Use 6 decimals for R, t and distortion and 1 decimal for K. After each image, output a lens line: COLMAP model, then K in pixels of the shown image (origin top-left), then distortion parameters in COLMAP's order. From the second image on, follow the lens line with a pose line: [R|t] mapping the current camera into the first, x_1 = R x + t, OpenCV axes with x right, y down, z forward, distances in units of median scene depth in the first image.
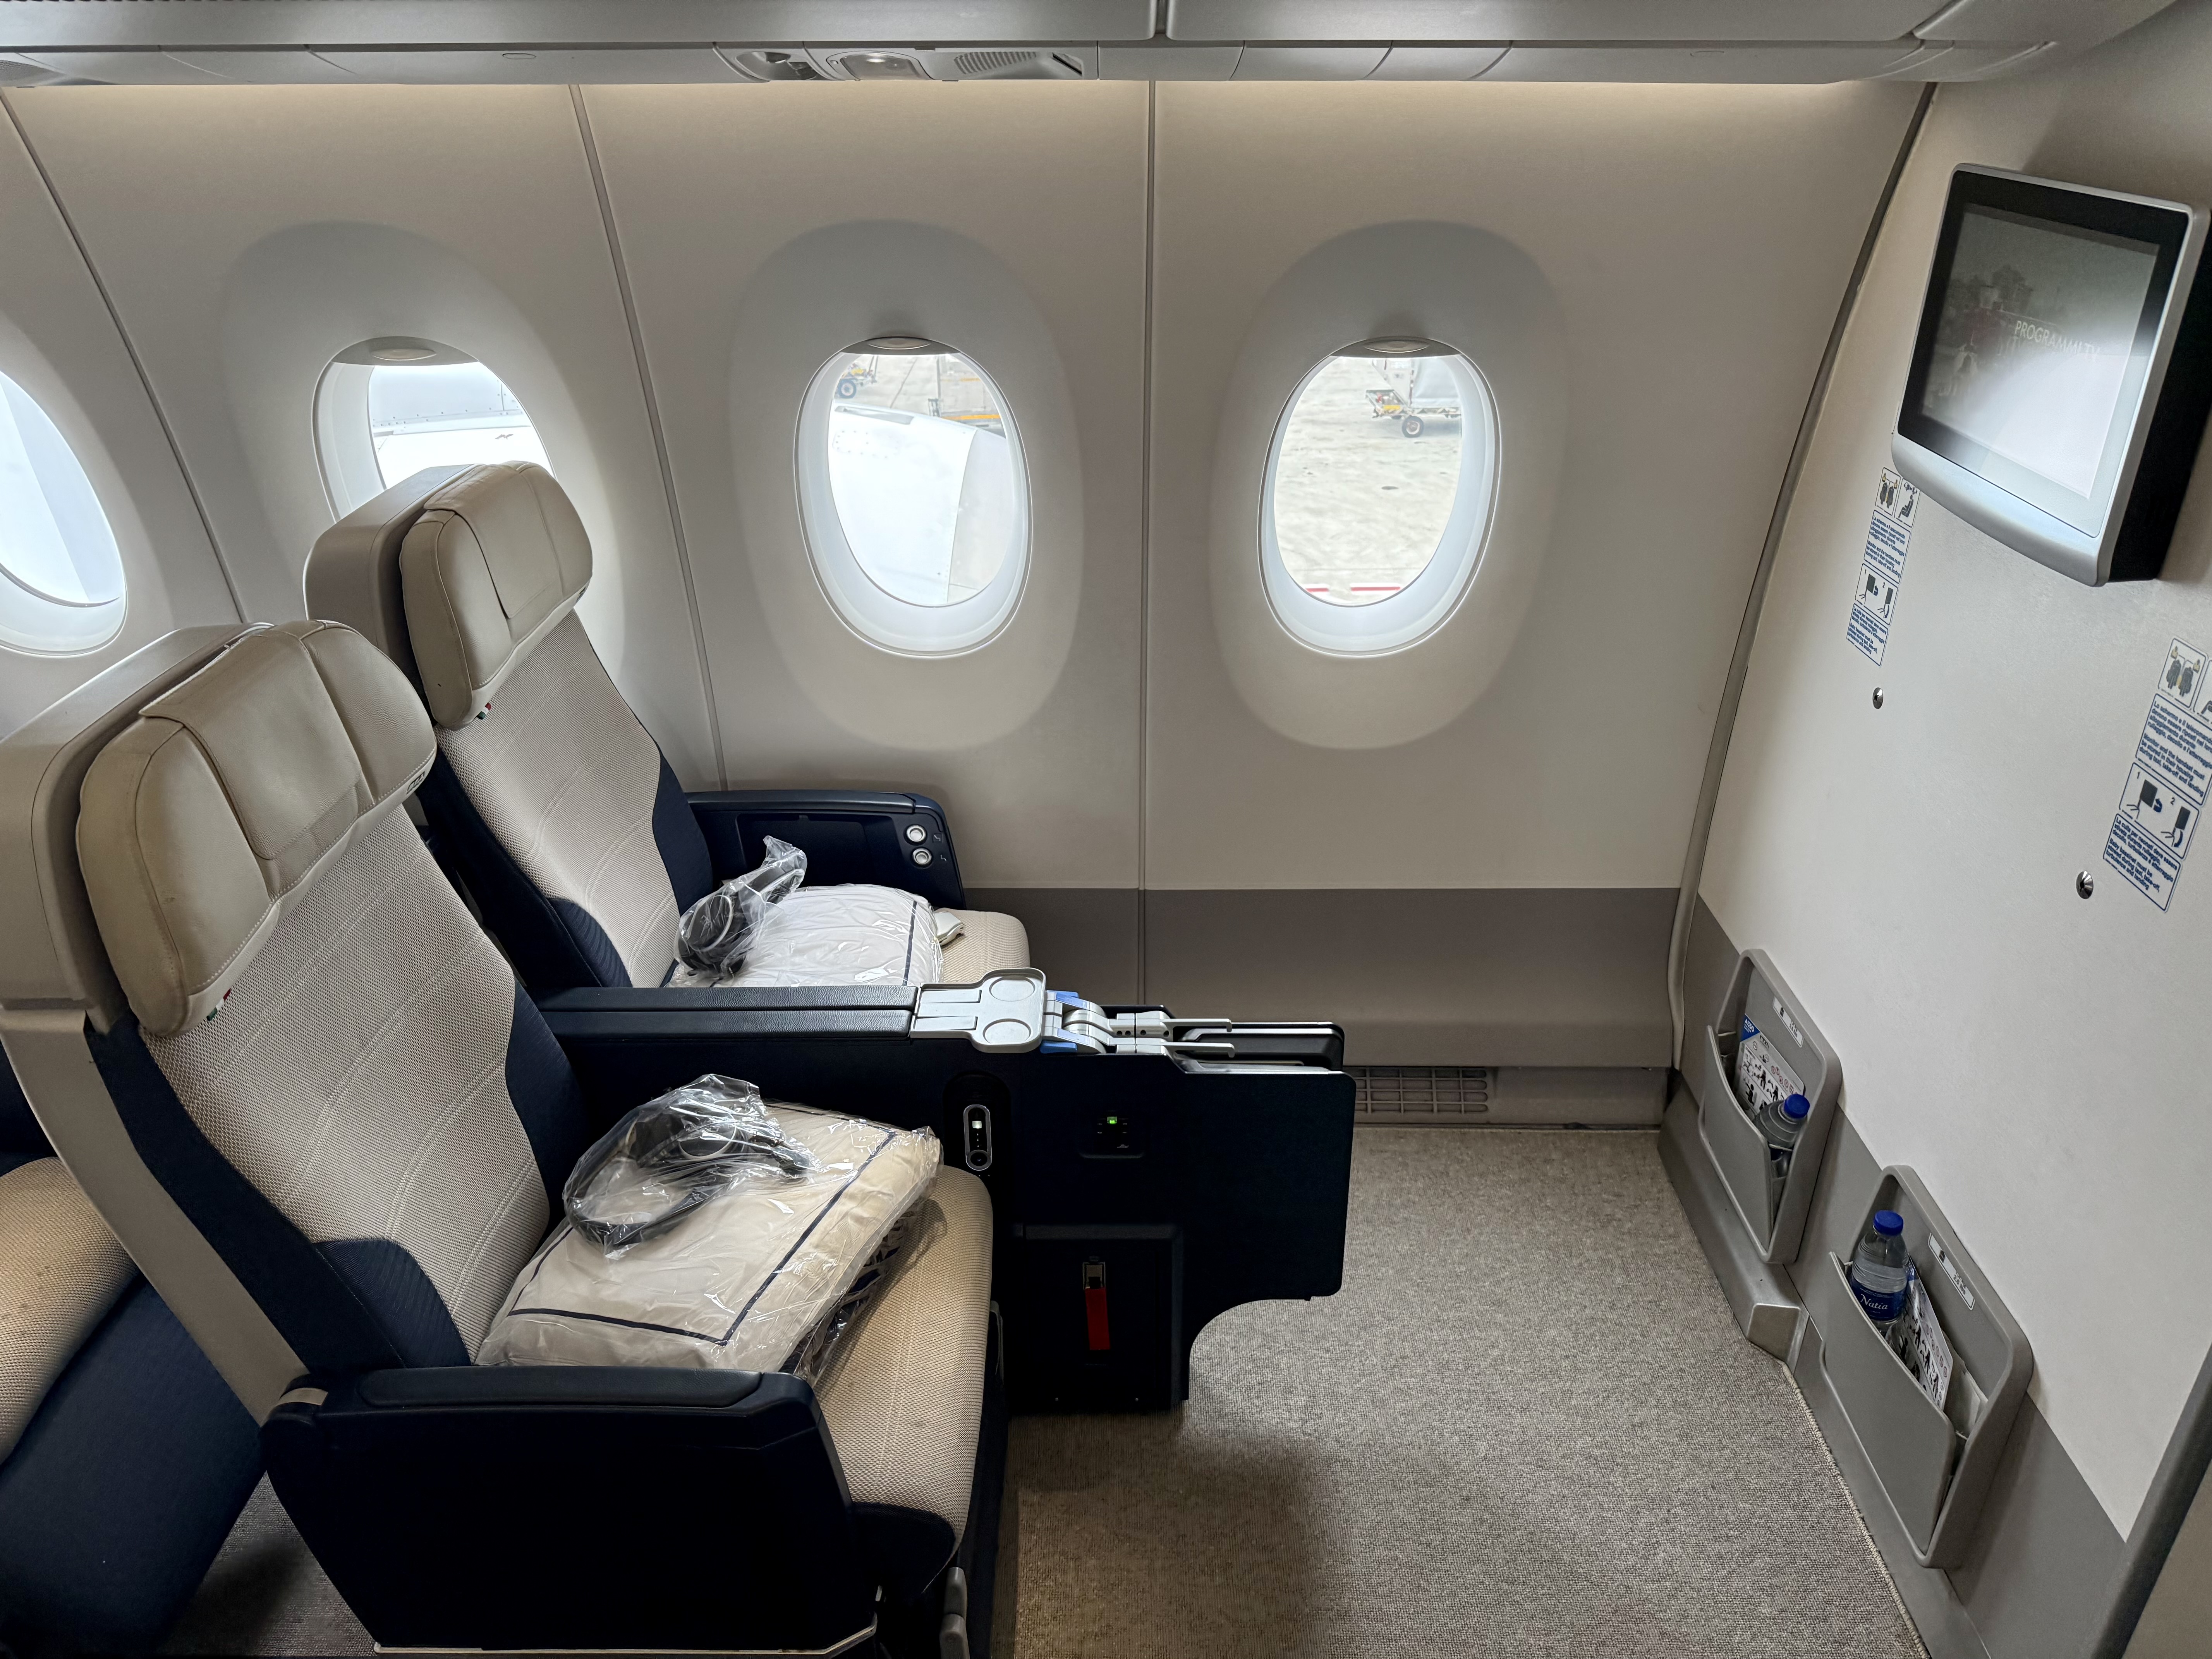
lens RADIAL K [[1567.9, 0, 1105.2], [0, 1567.9, 794.4], [0, 0, 1]] dist [0.099064, -0.131091]
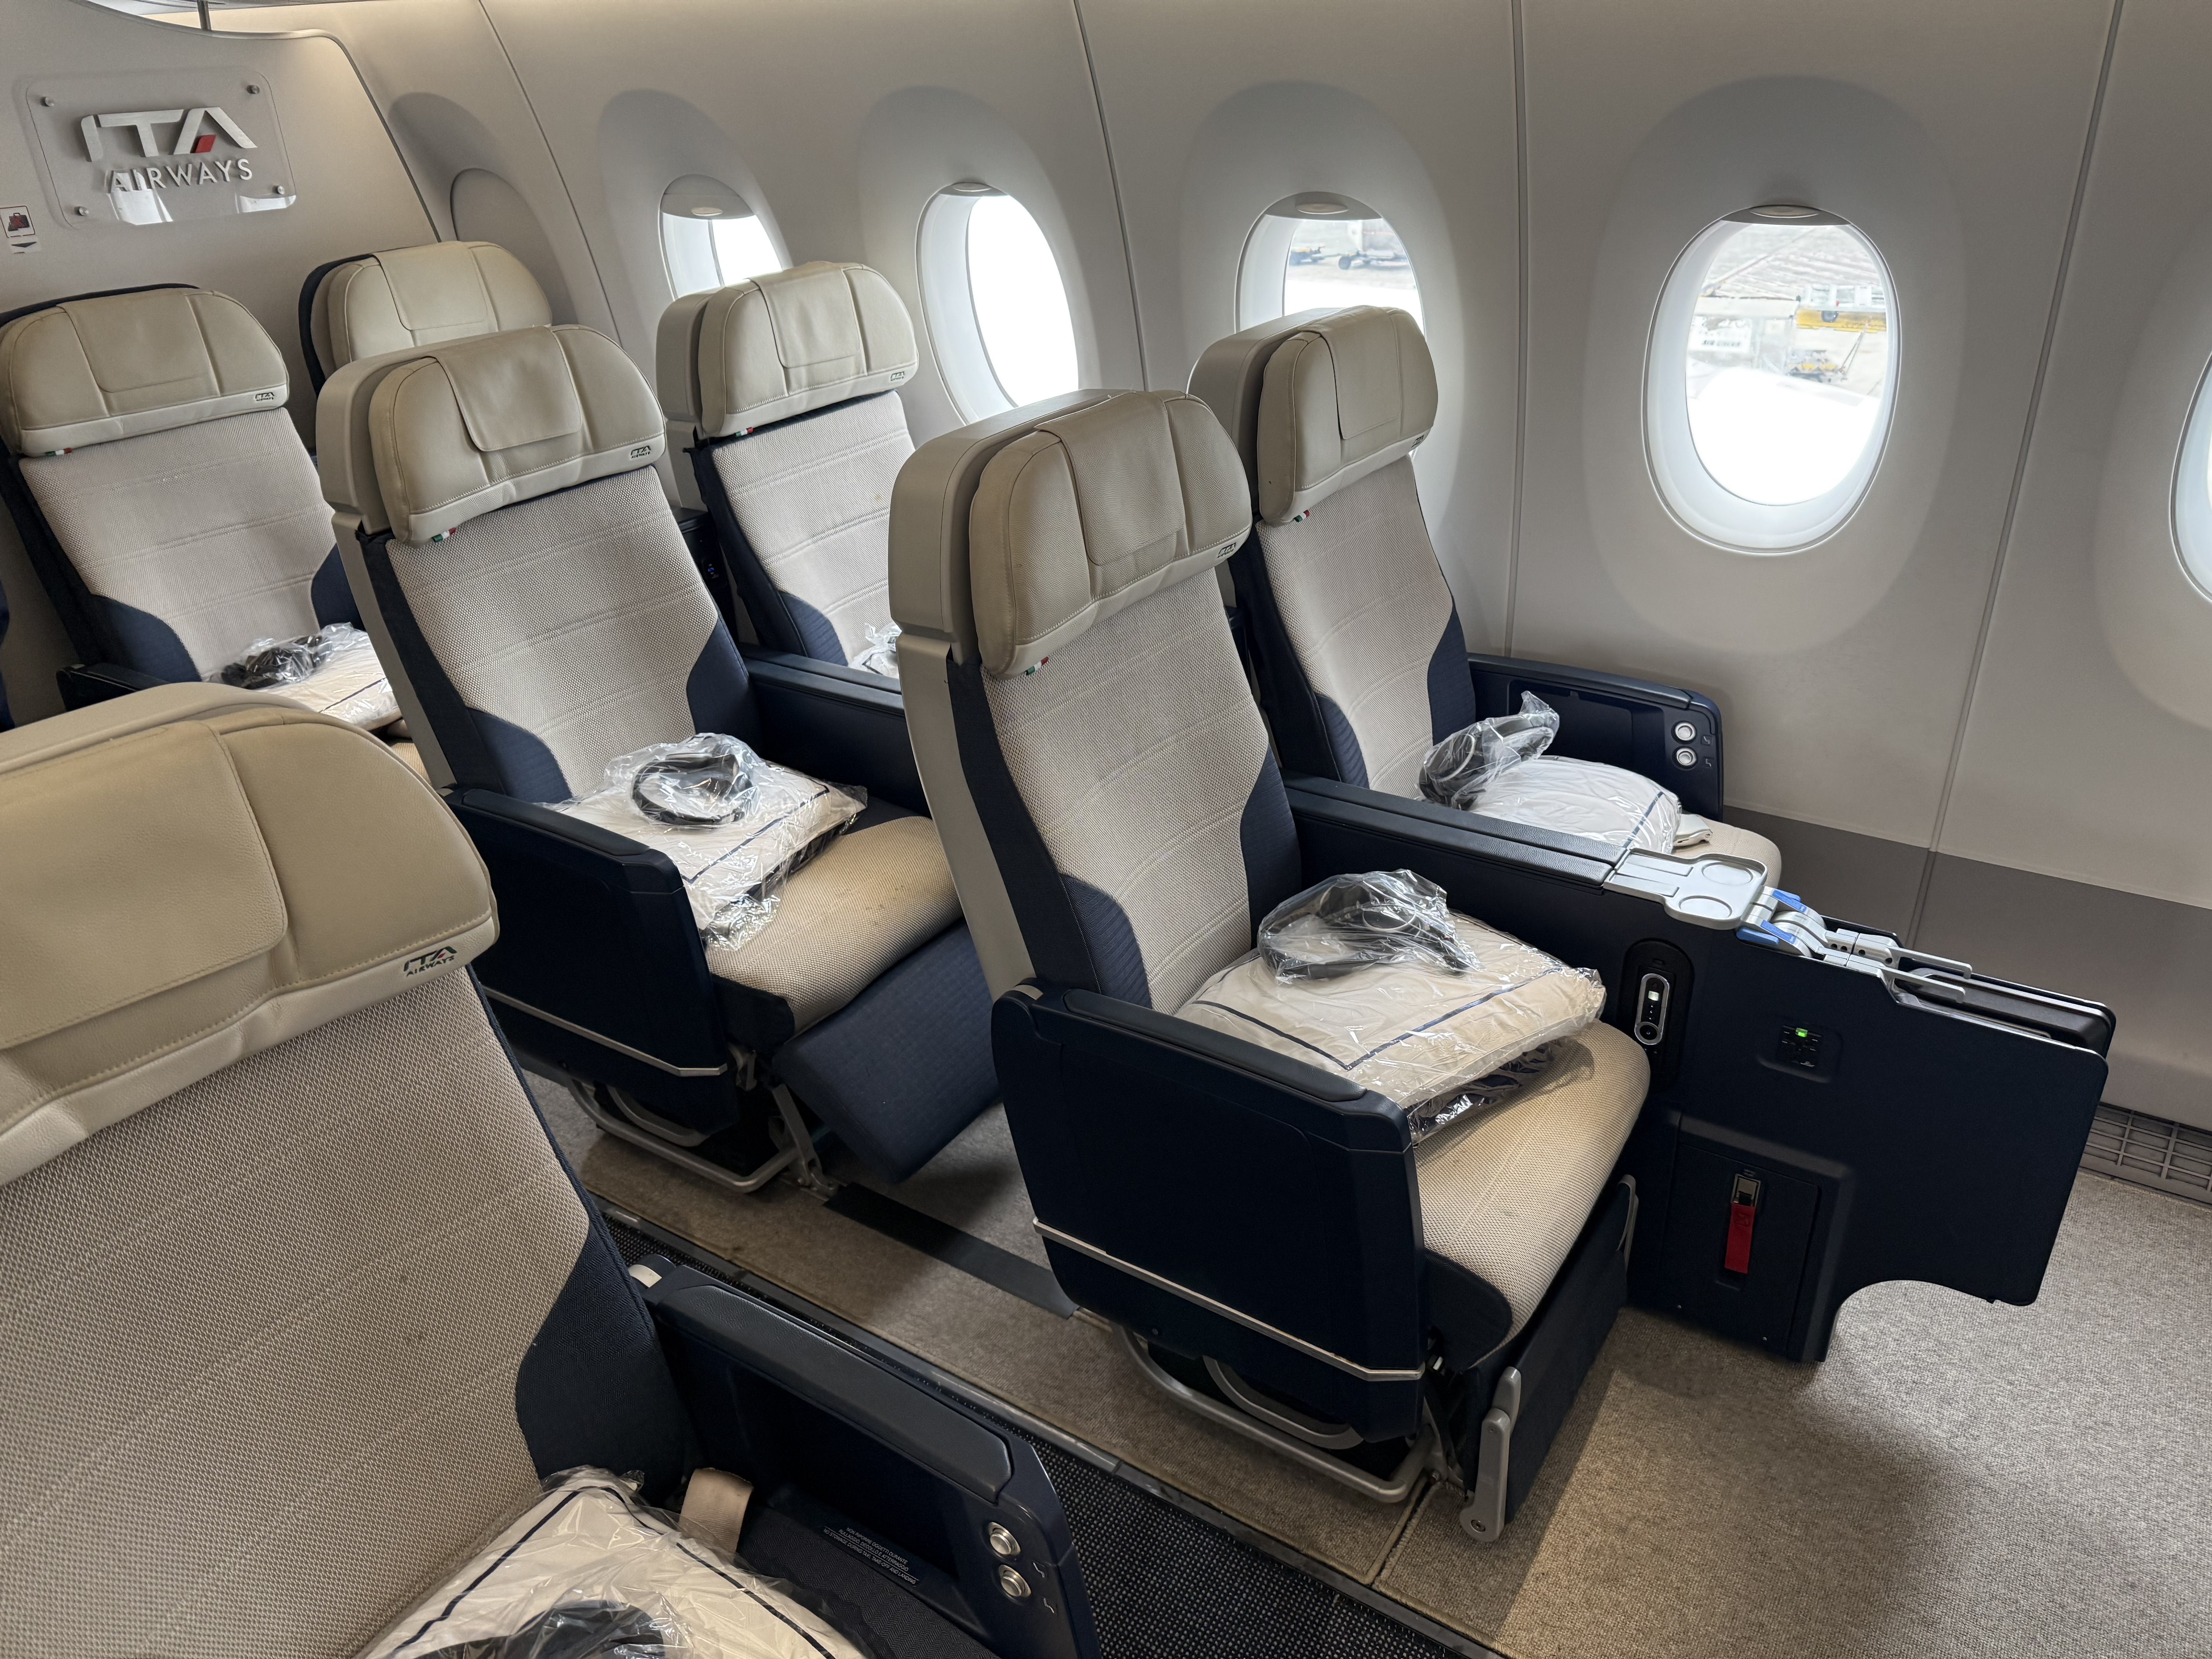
lens RADIAL K [[1571.4, 0, 1071.2], [0, 1571.4, 824.8], [0, 0, 1]] dist [0.029147, -0.041323]
pose [[0.829768, 0.231874, -0.507661, 0.093438], [-0.217408, 0.972048, 0.088632, 0.098836], [0.514022, 0.036826, 0.856986, -0.036735]]
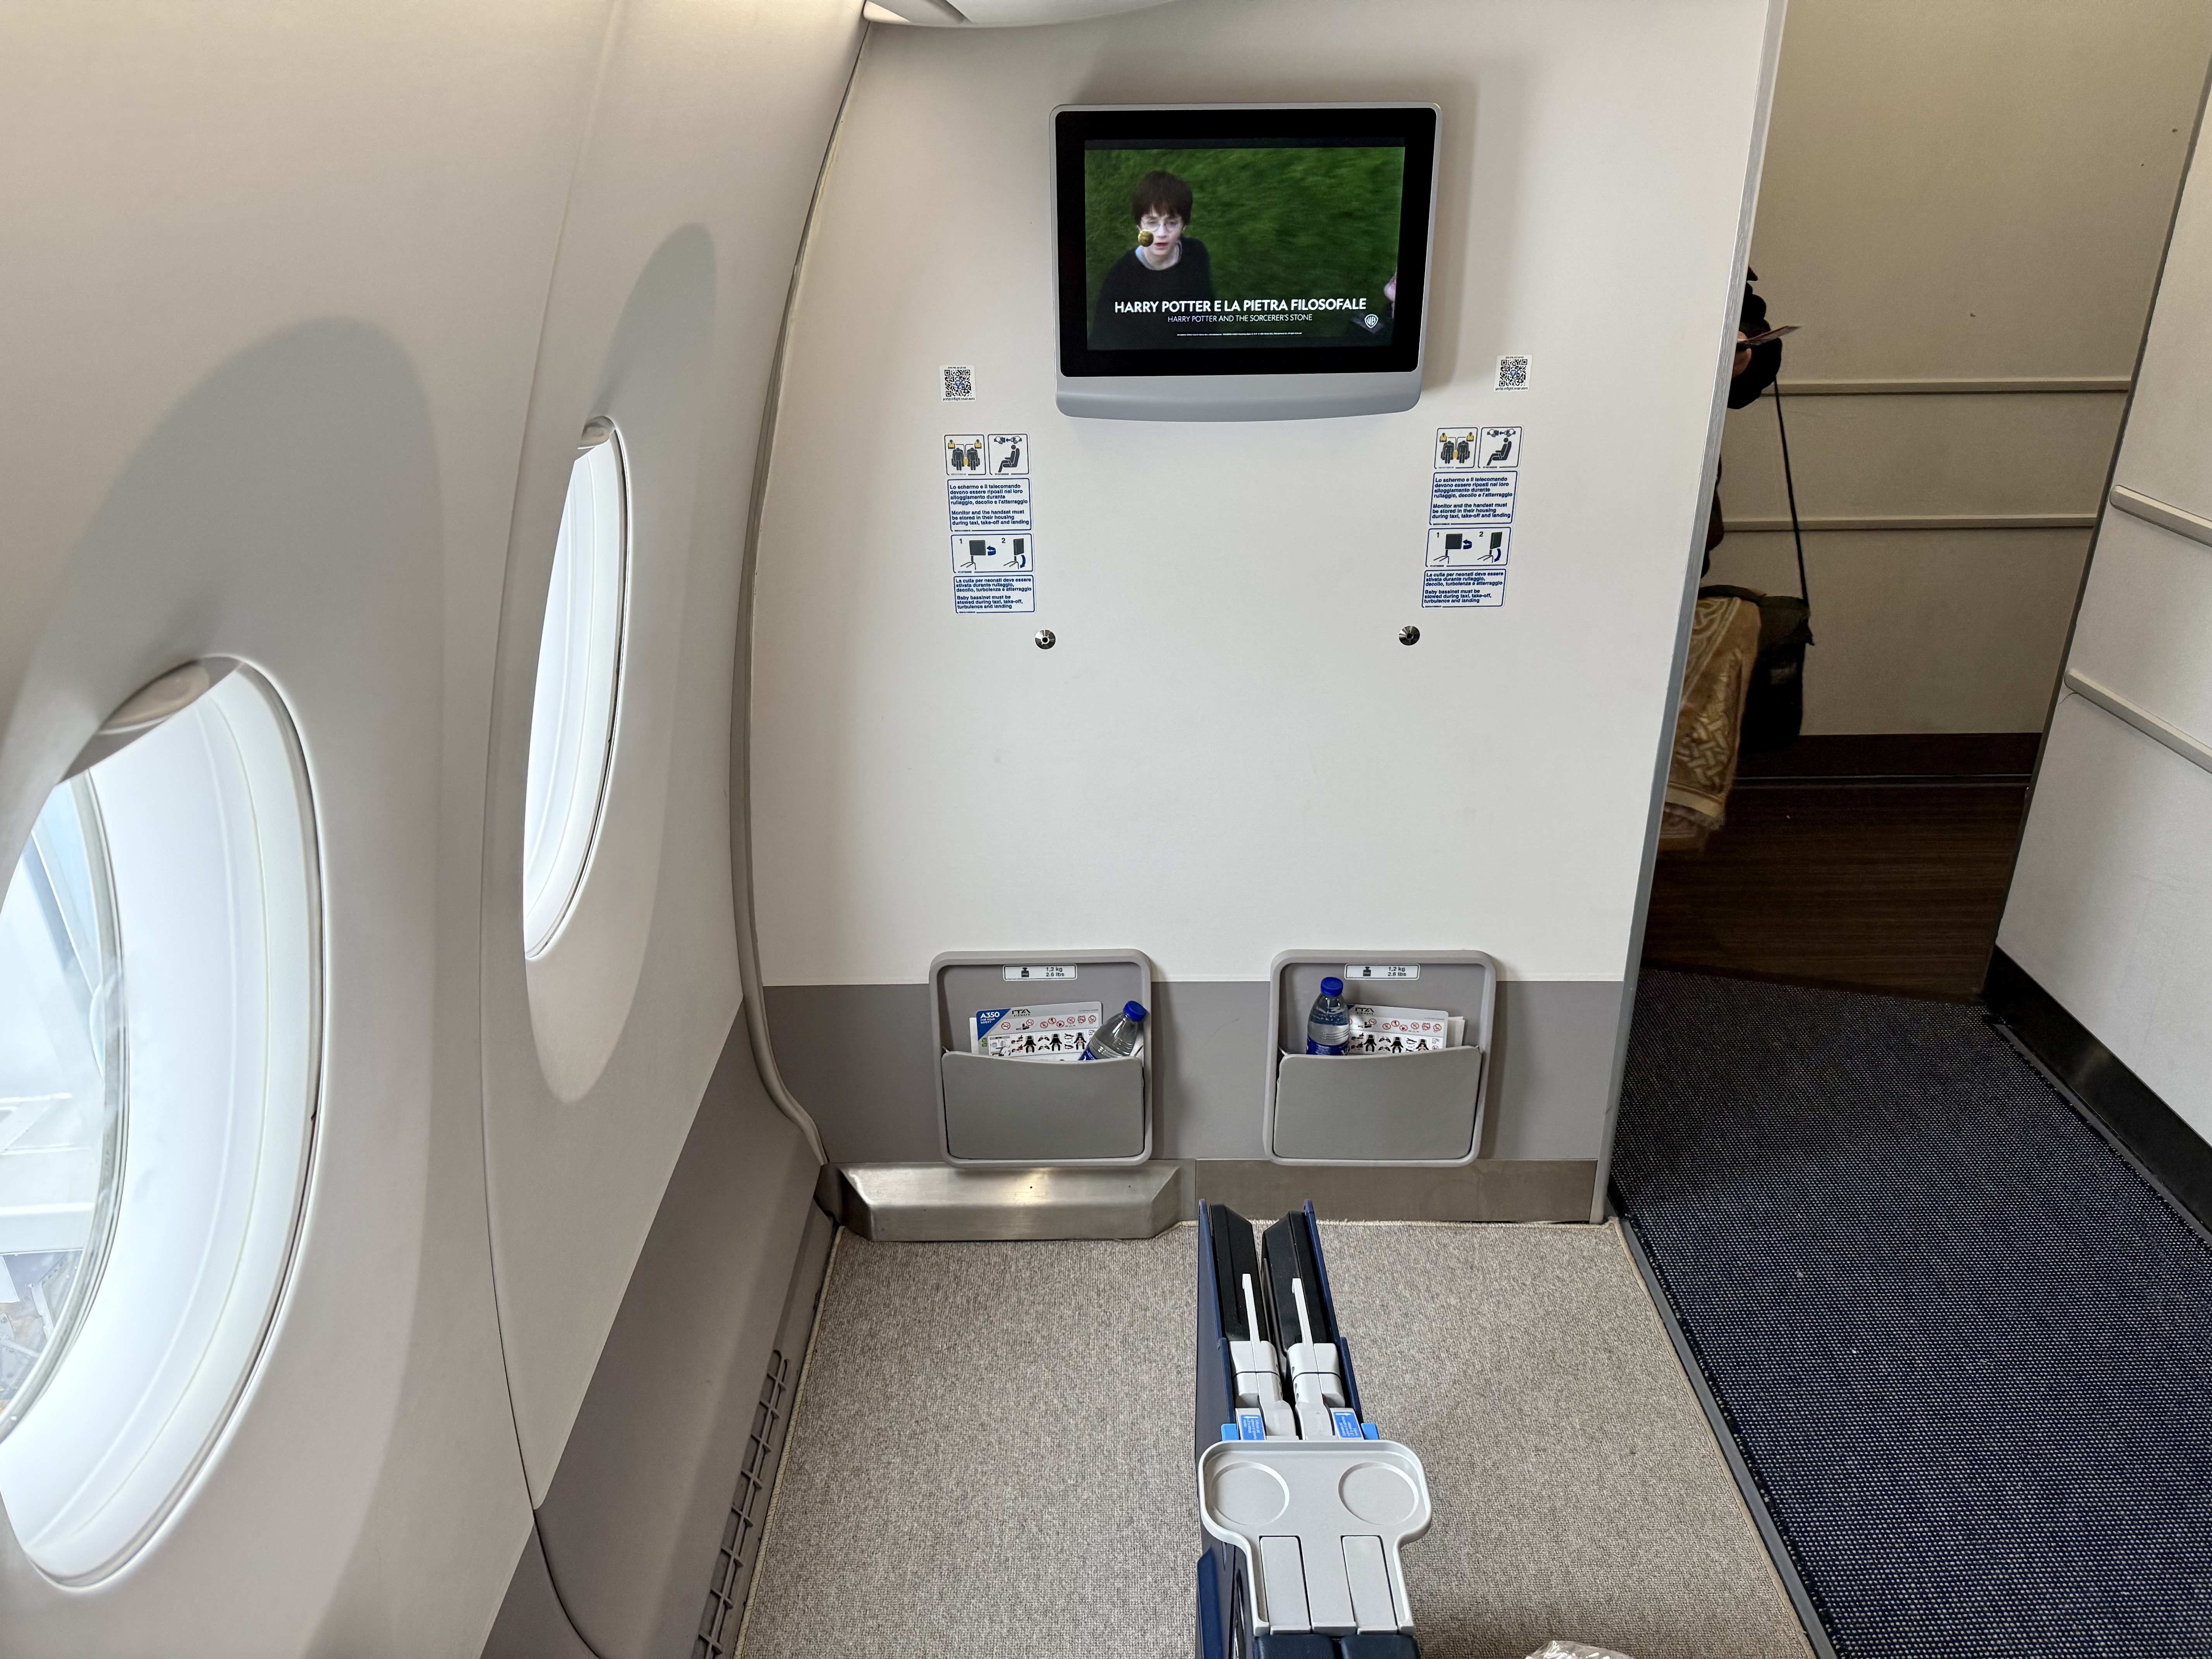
lens RADIAL K [[1567.9, 0, 1105.2], [0, 1567.9, 794.4], [0, 0, 1]] dist [0.099064, -0.131091]
pose [[-0.007237, -0.406562, 0.913594, -0.507826], [0.451621, 0.813805, 0.365732, -0.344408], [-0.892181, 0.415245, 0.177723, 0.846846]]
